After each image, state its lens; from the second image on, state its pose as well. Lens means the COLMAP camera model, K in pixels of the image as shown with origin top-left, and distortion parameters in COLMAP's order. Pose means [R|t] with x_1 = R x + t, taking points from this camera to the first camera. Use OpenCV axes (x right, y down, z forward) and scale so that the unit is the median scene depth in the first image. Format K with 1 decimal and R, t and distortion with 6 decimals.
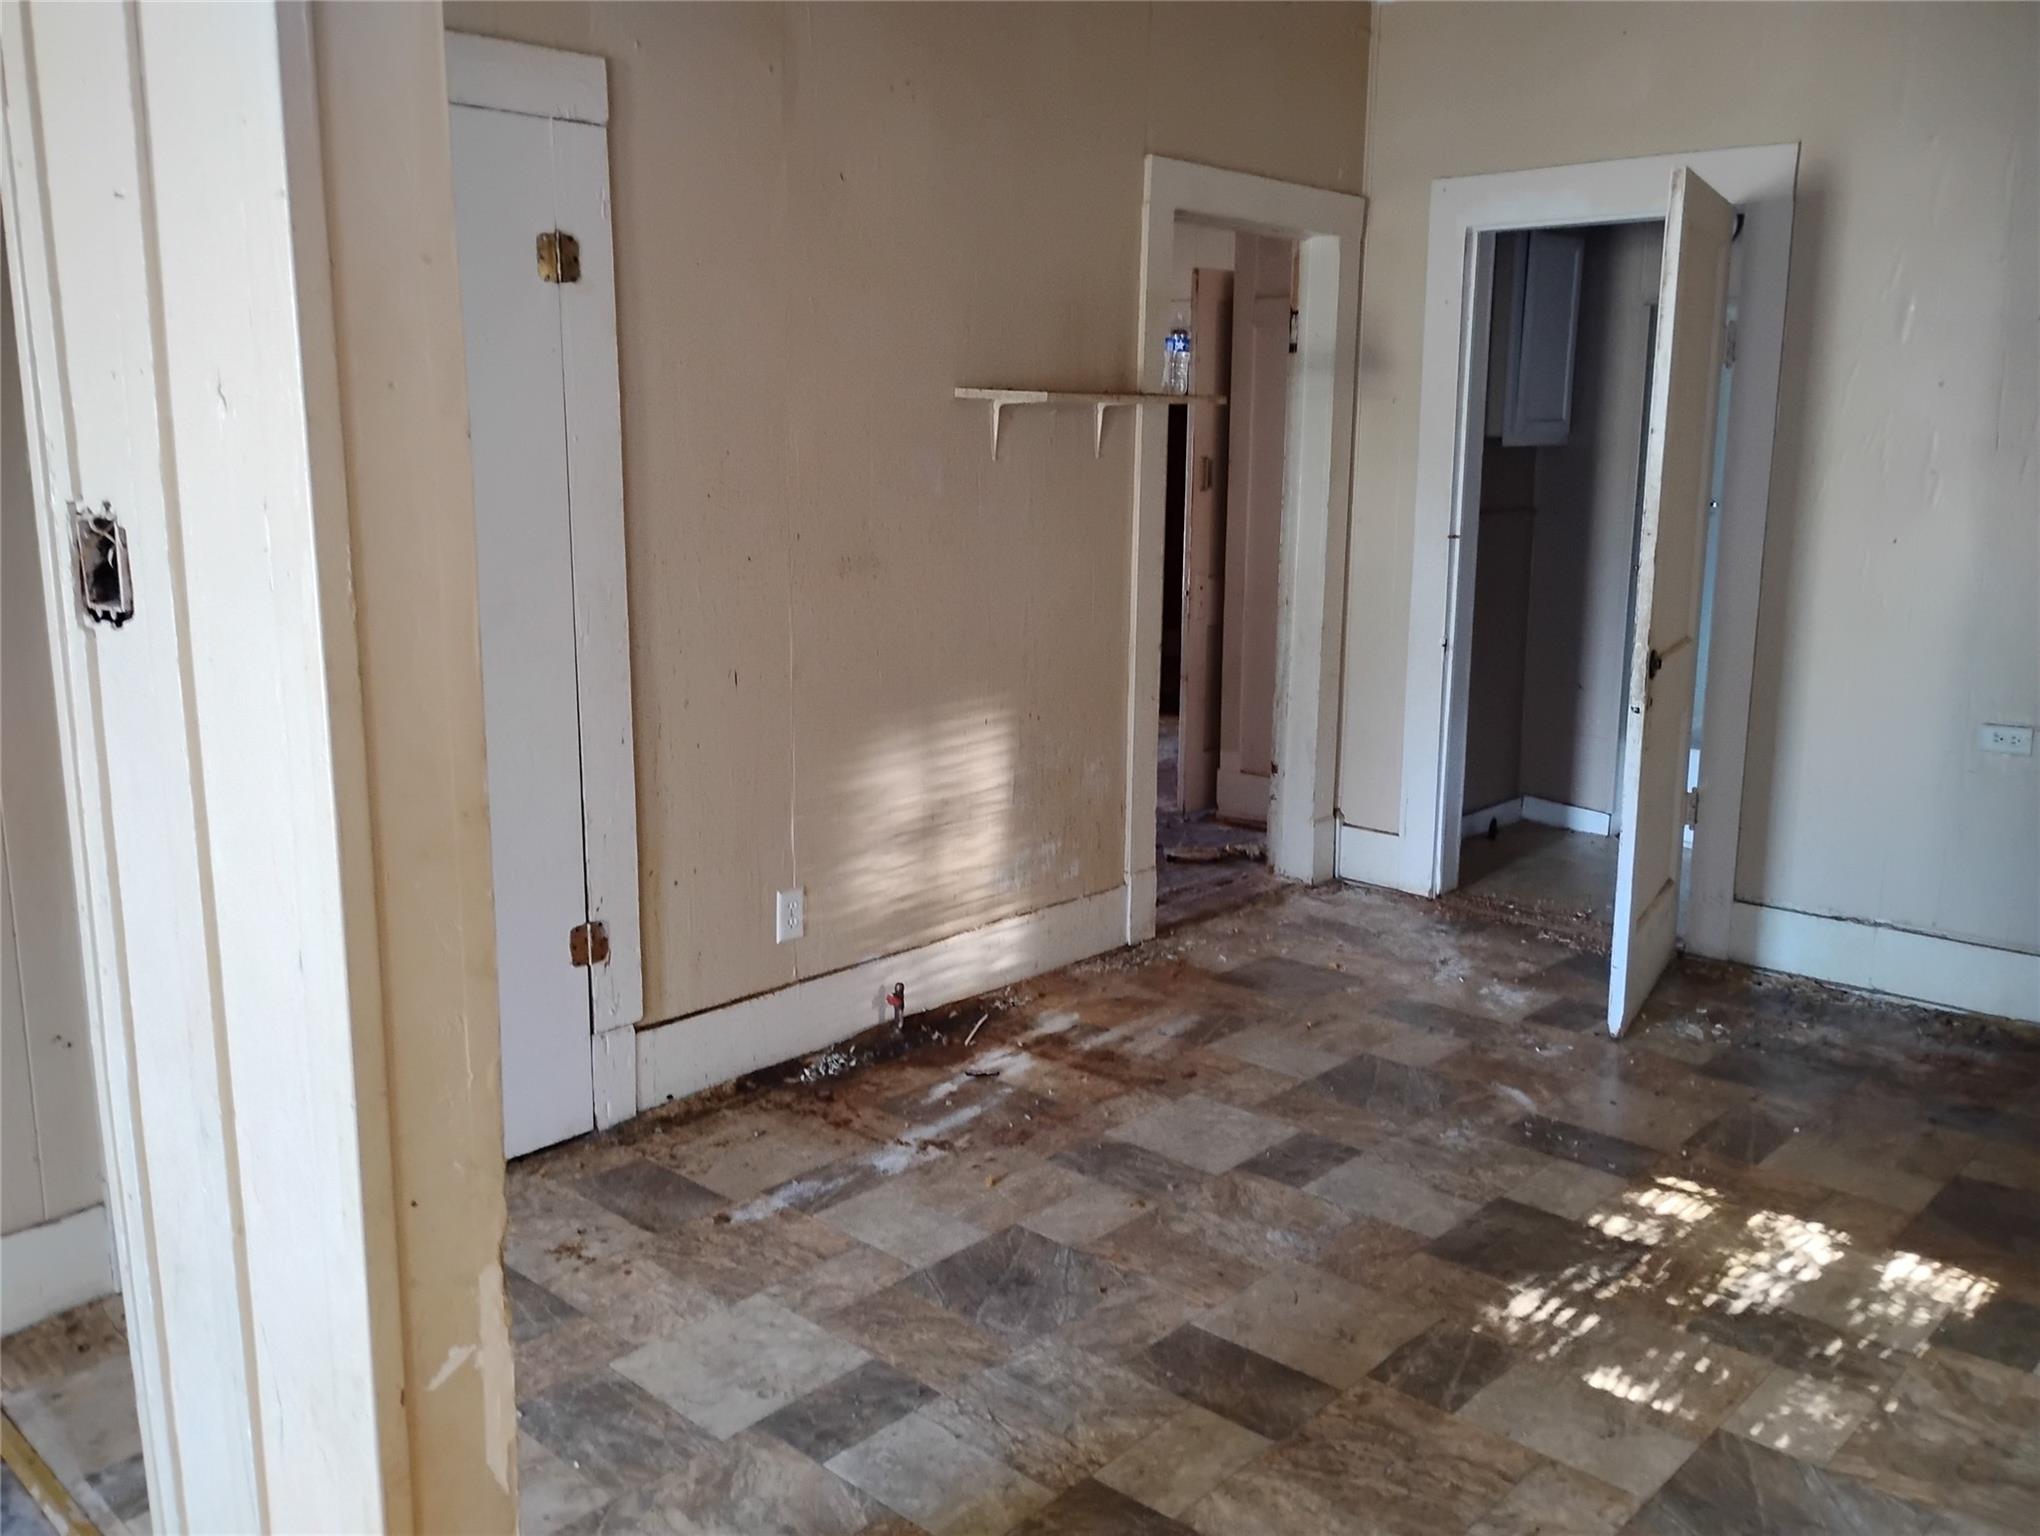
lens RADIAL K [[1691.4, 0, 1022.6], [0, 1691.4, 766.1], [0, 0, 1]] dist [0.012543, 0.007884]
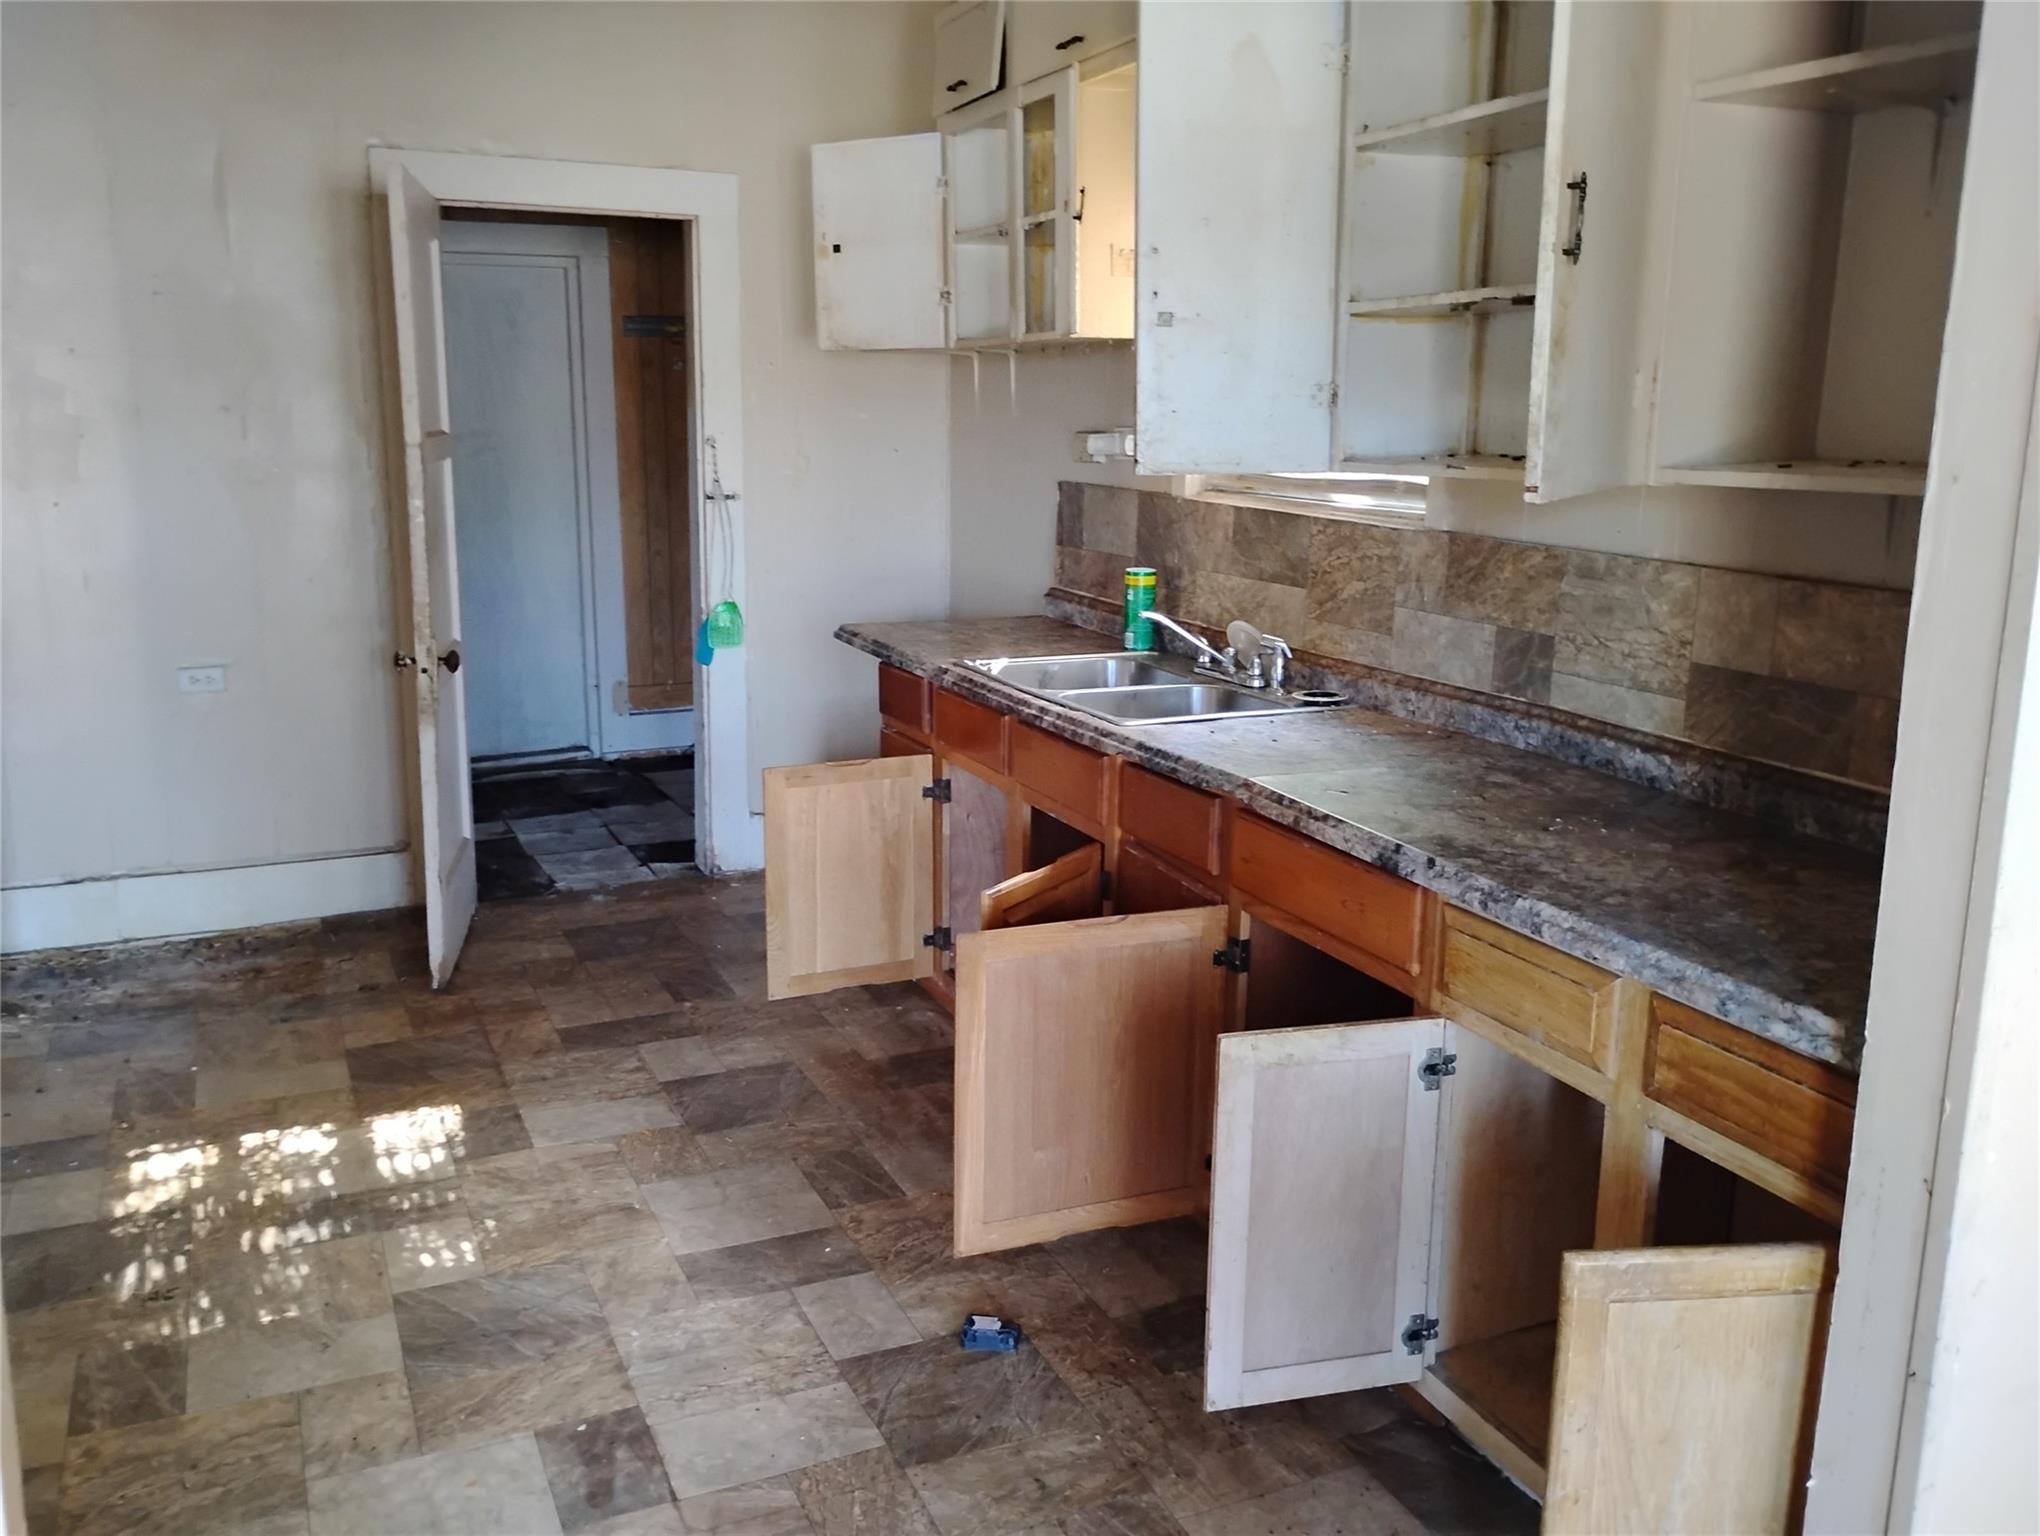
lens RADIAL K [[1691.4, 0, 1023.5], [0, 1691.4, 769.5], [0, 0, 1]] dist [0.012543, 0.007884]
pose [[0.395573, -0.192031, 0.898135, -0.237243], [0.170892, 0.976210, 0.133457, -0.017276], [-0.902396, 0.100692, 0.418979, 0.079392]]
